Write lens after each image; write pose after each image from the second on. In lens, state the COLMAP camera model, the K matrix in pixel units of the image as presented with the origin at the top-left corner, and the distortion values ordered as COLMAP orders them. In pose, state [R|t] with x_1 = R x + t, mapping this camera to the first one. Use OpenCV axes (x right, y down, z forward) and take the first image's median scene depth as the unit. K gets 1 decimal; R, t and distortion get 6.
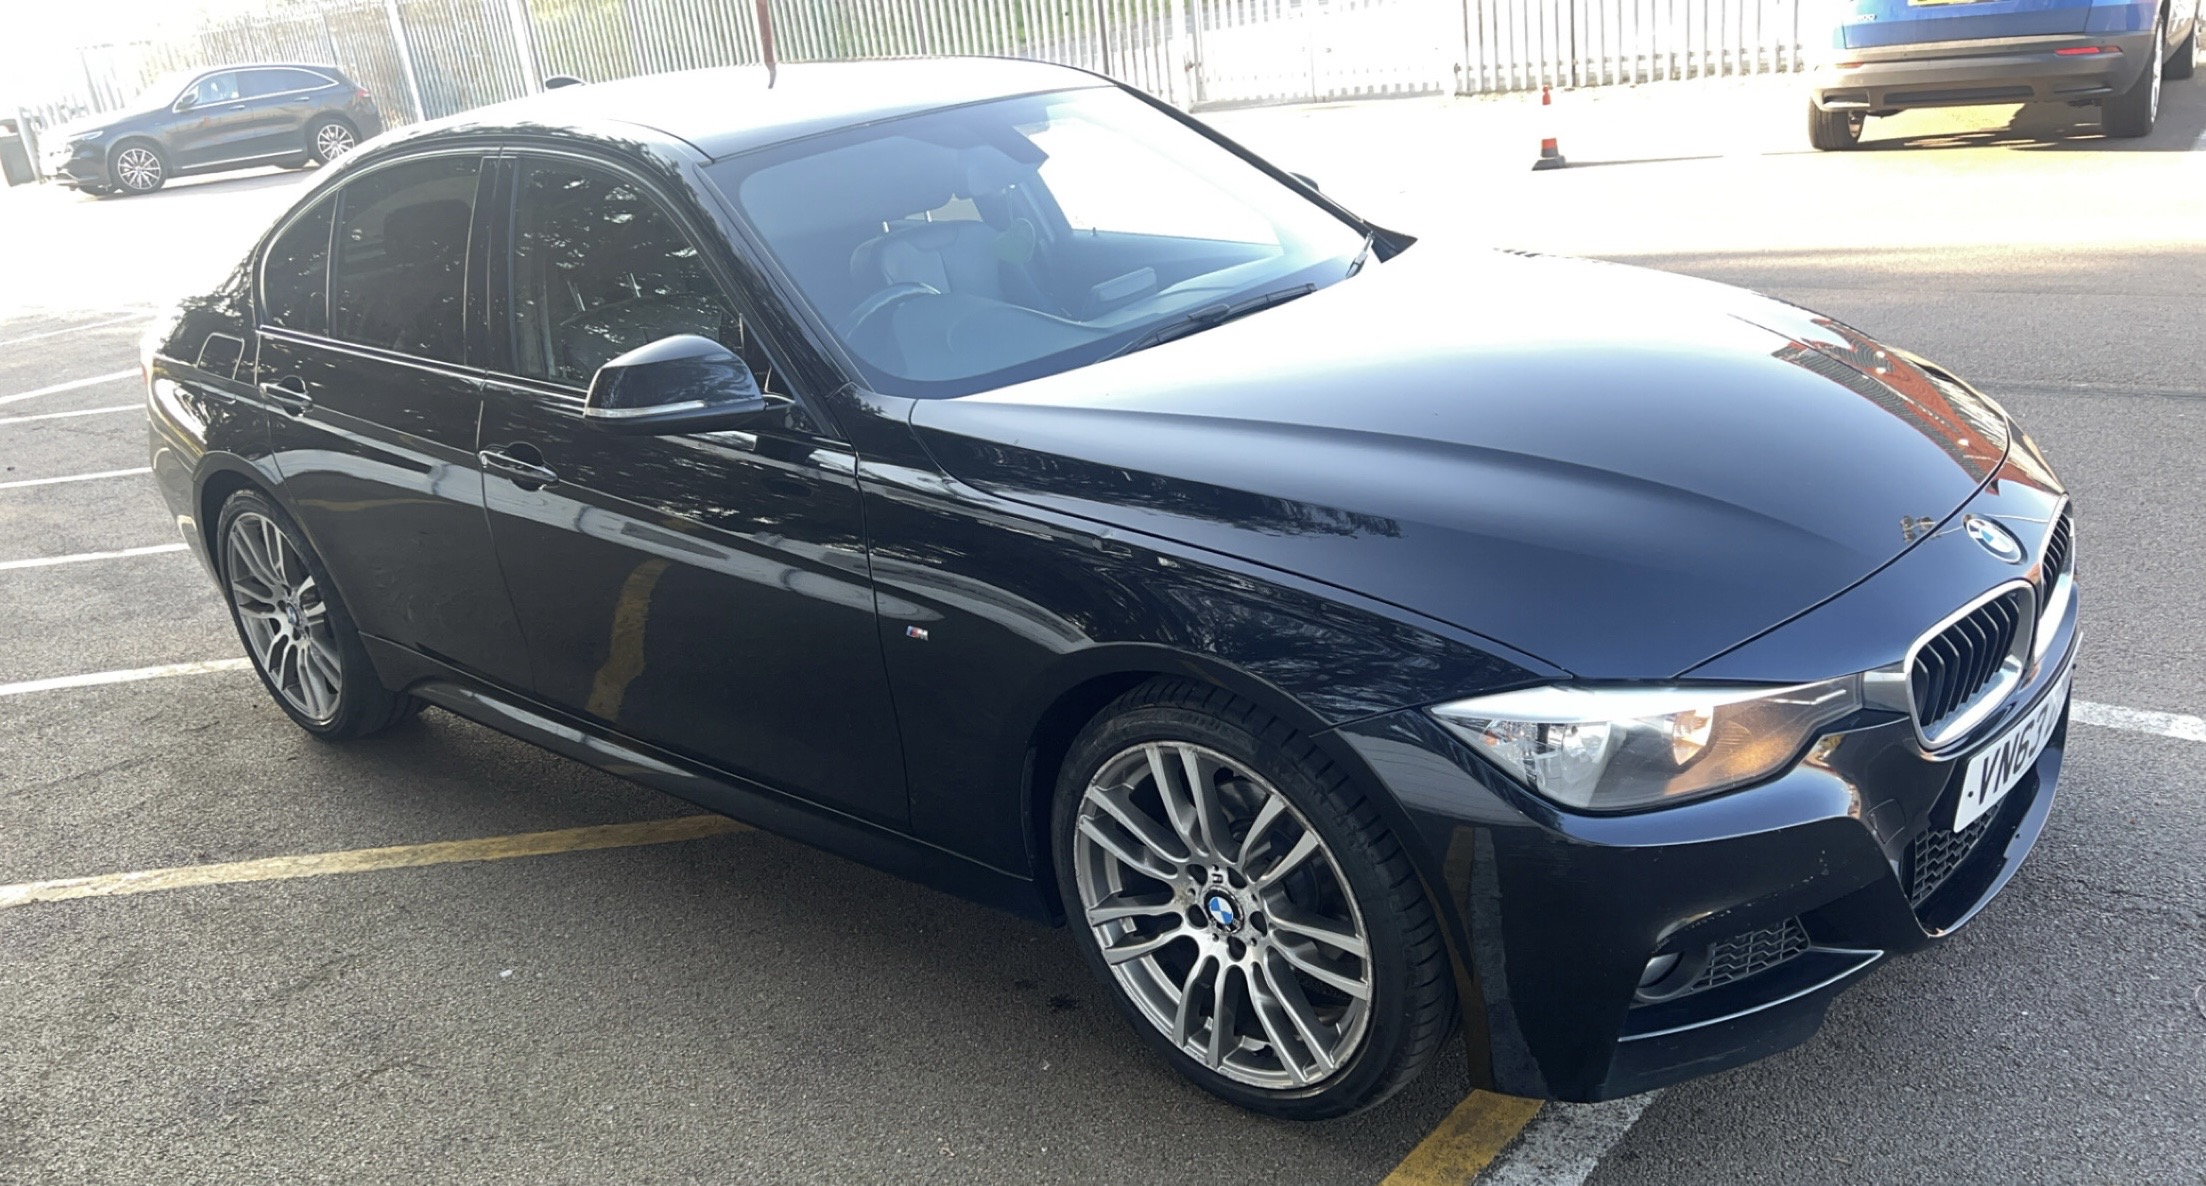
lens RADIAL K [[1756.9, 0, 1103.0], [0, 1756.9, 593.0], [0, 0, 1]] dist [0.045640, -0.051457]
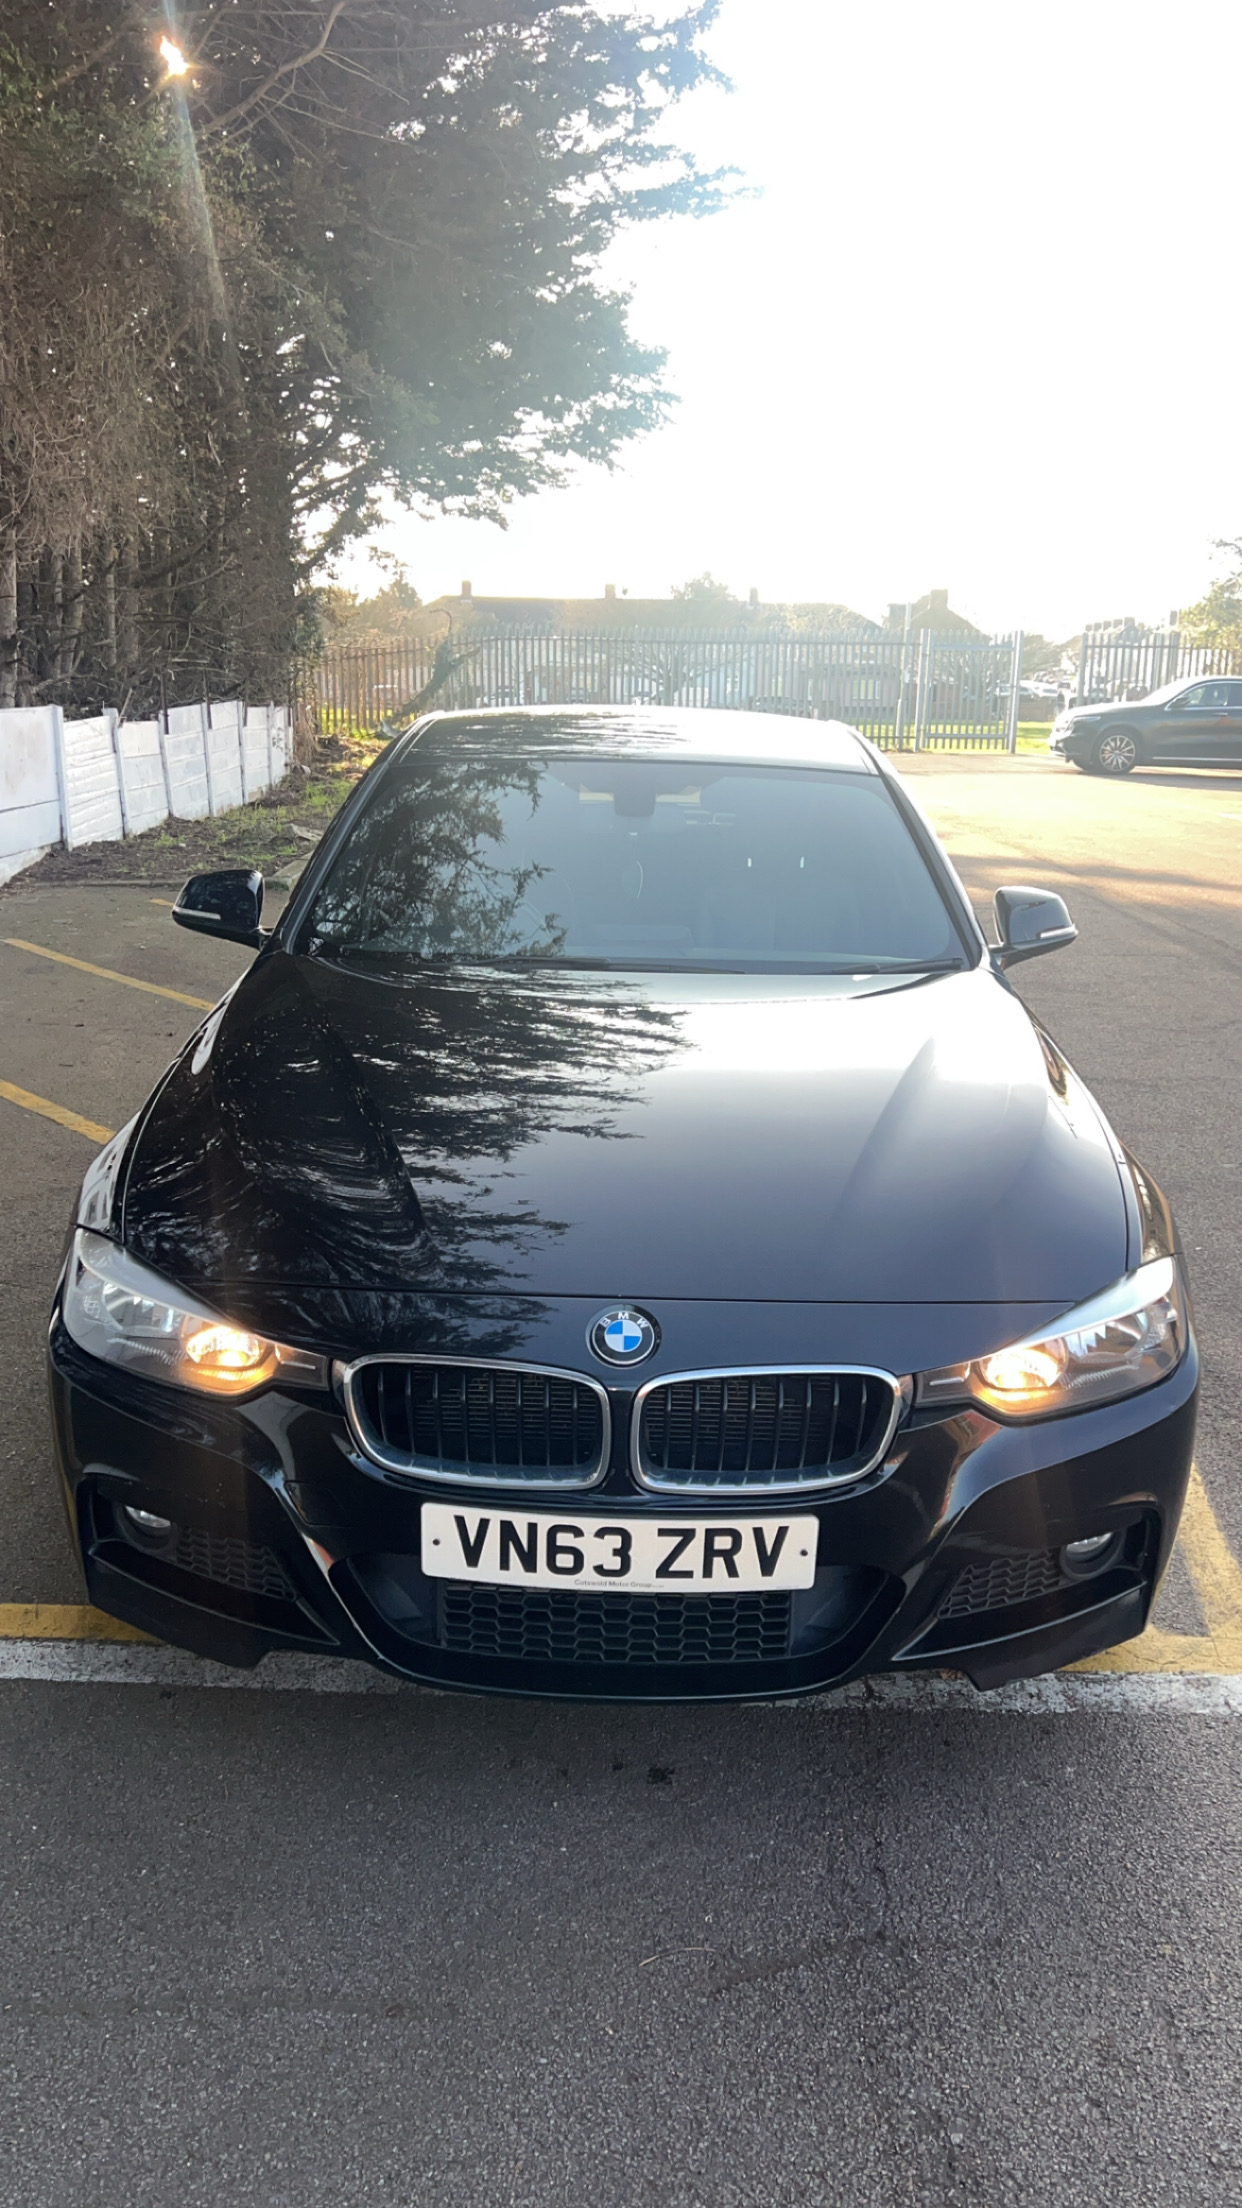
lens RADIAL K [[1744.3, 0, 621.0], [0, 1744.3, 1104.0], [0, 0, 1]] dist [0.130430, -0.265074]
pose [[0.640970, 0.303169, -0.705157, 1.119889], [-0.342376, 0.935161, 0.090843, -0.230160], [0.686976, 0.183201, 0.703208, 0.314046]]
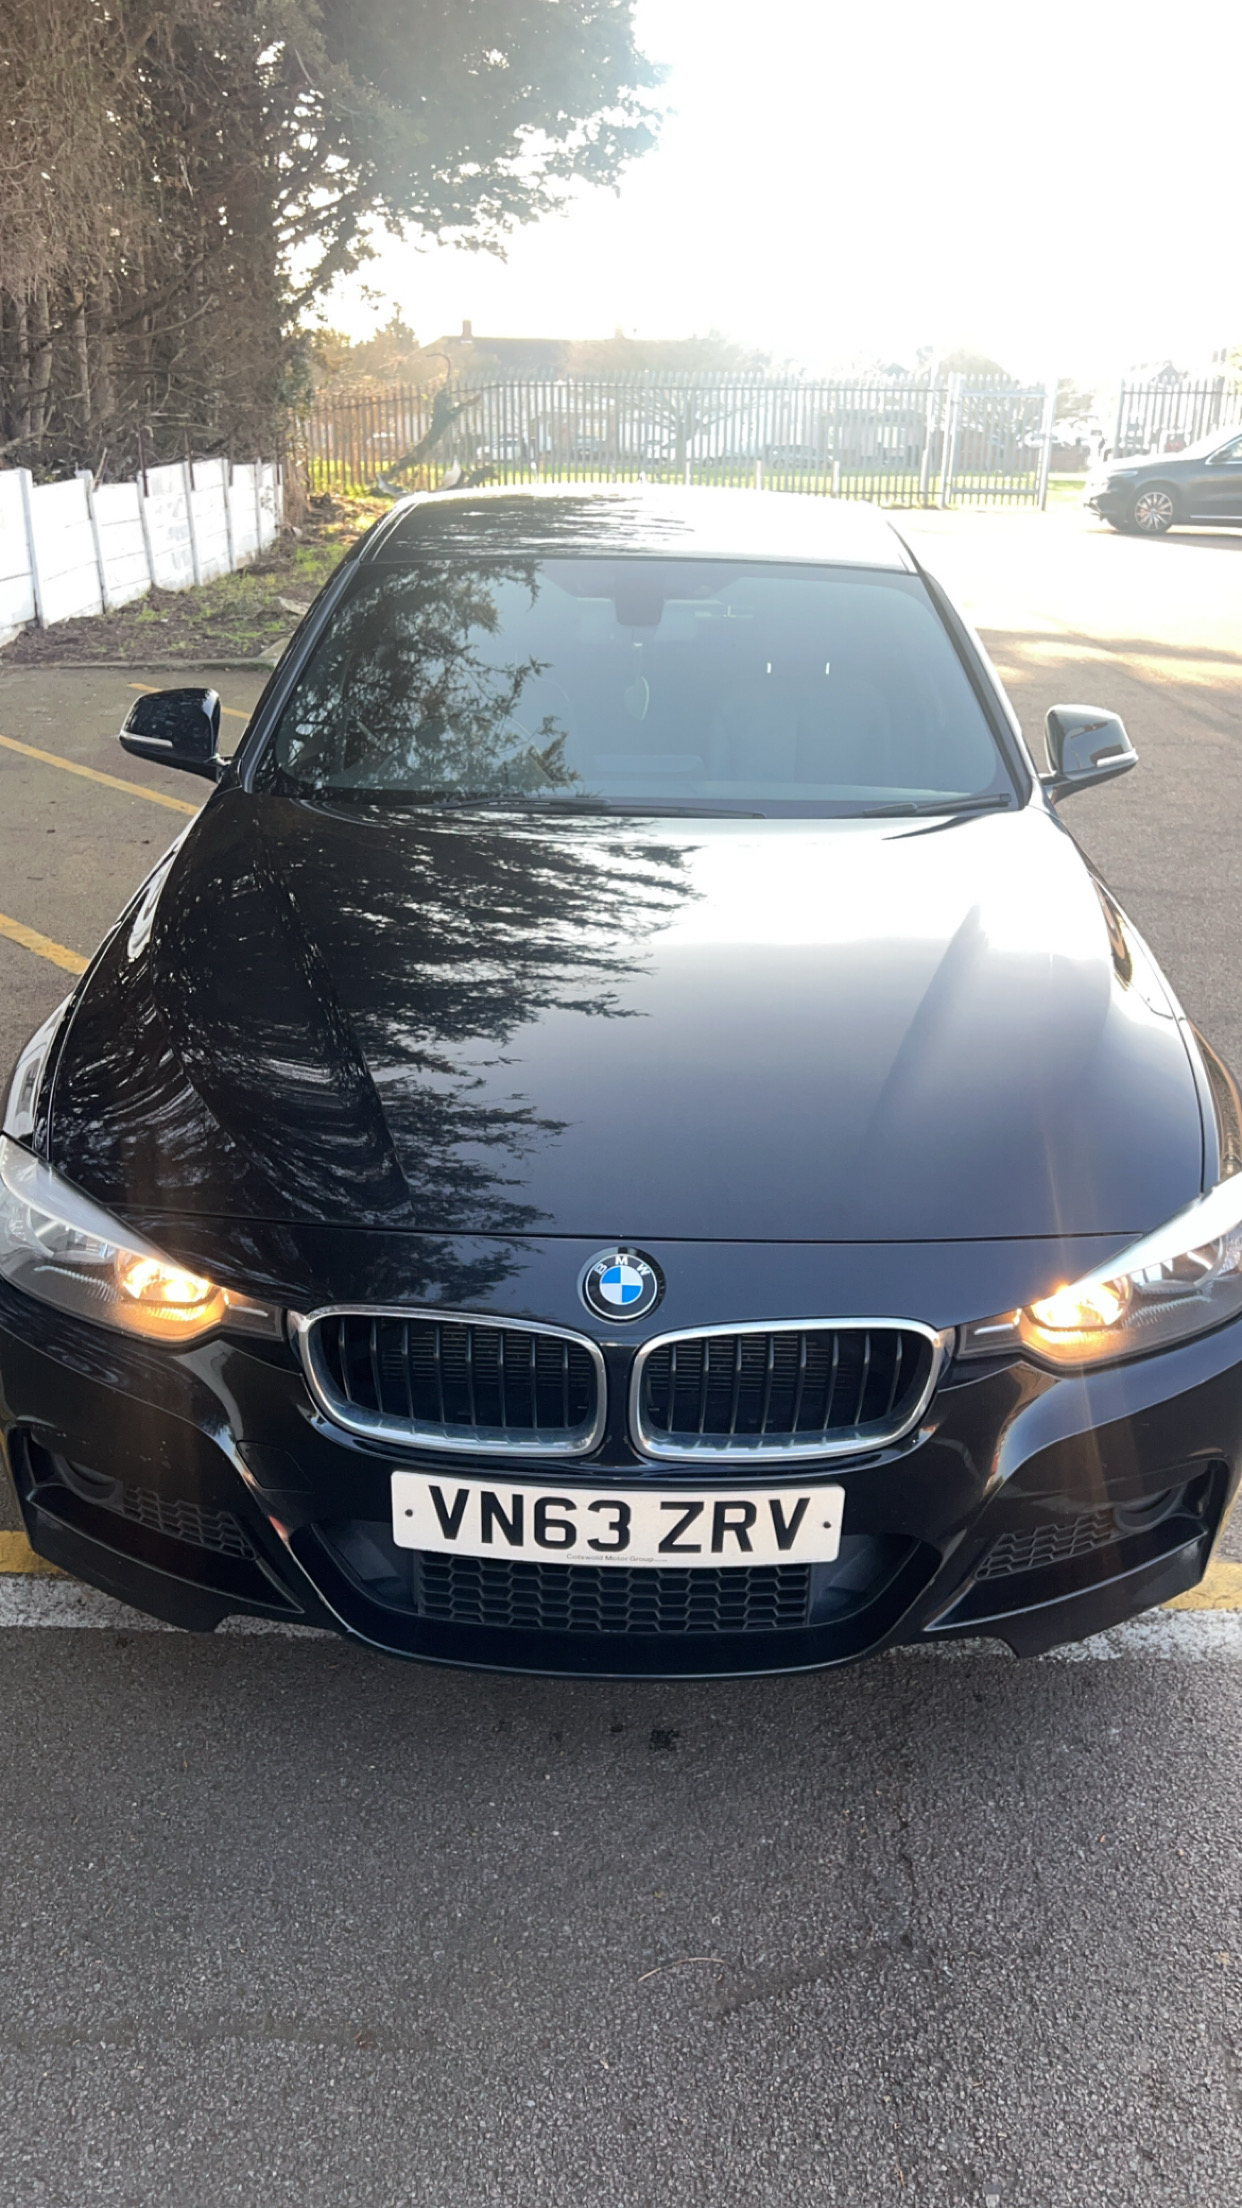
lens RADIAL K [[1754.5, 0, 621.0], [0, 1754.5, 1104.0], [0, 0, 1]] dist [0.097759, -0.181205]
pose [[0.637196, 0.390752, -0.664299, 1.004783], [-0.340915, 0.915933, 0.211761, -0.277770], [0.691200, 0.091537, 0.716843, 0.406270]]
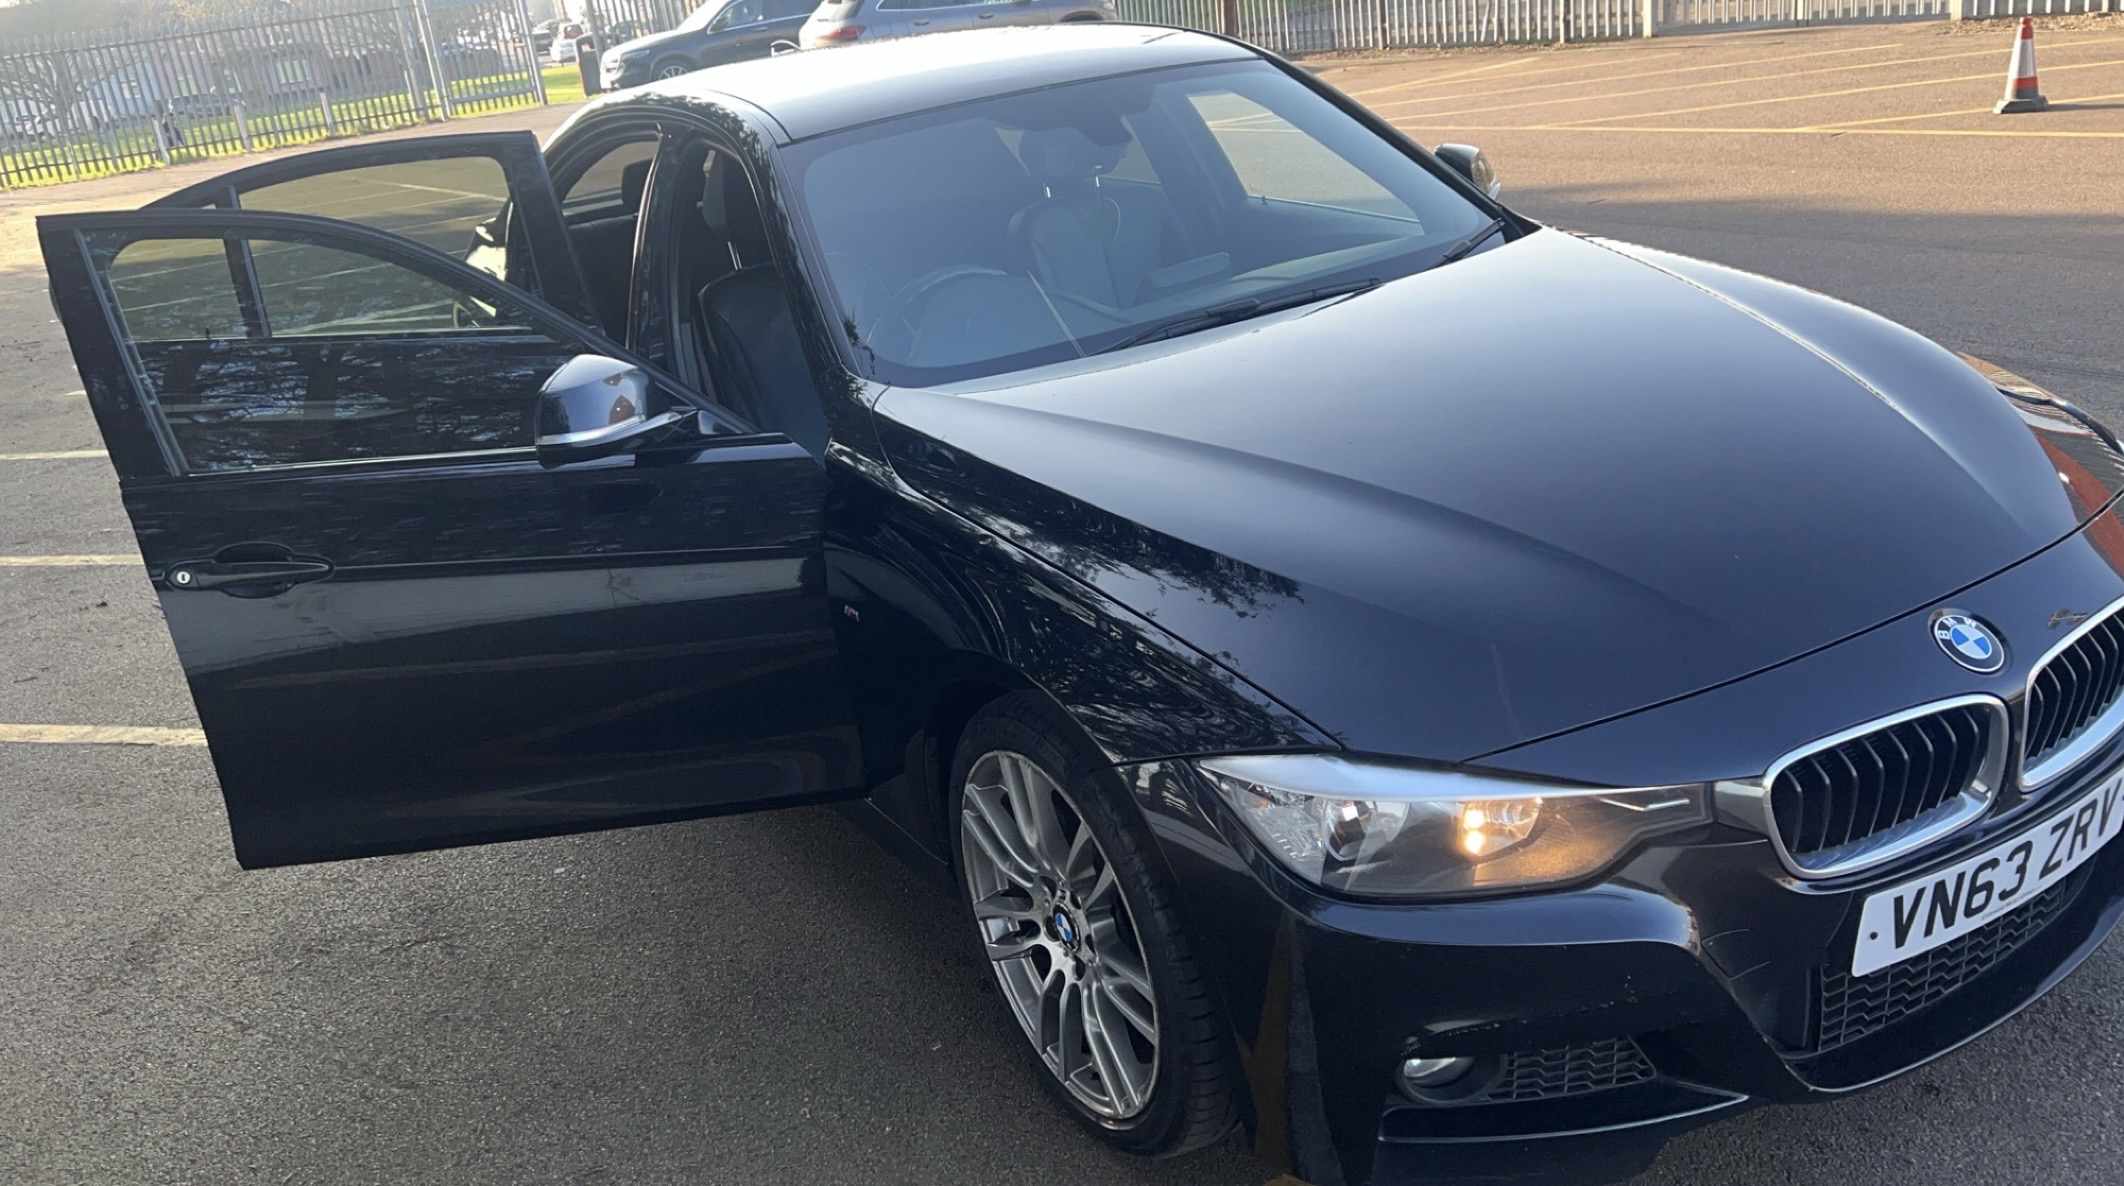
lens RADIAL K [[1753.9, 0, 1013.8], [0, 1753.9, 543.7], [0, 0, 1]] dist [0.046009, -0.056224]
pose [[0.946002, 0.092945, -0.310549, 0.326299], [-0.086452, 0.995654, 0.034637, -0.066411], [0.312419, -0.005919, 0.949926, 0.050751]]
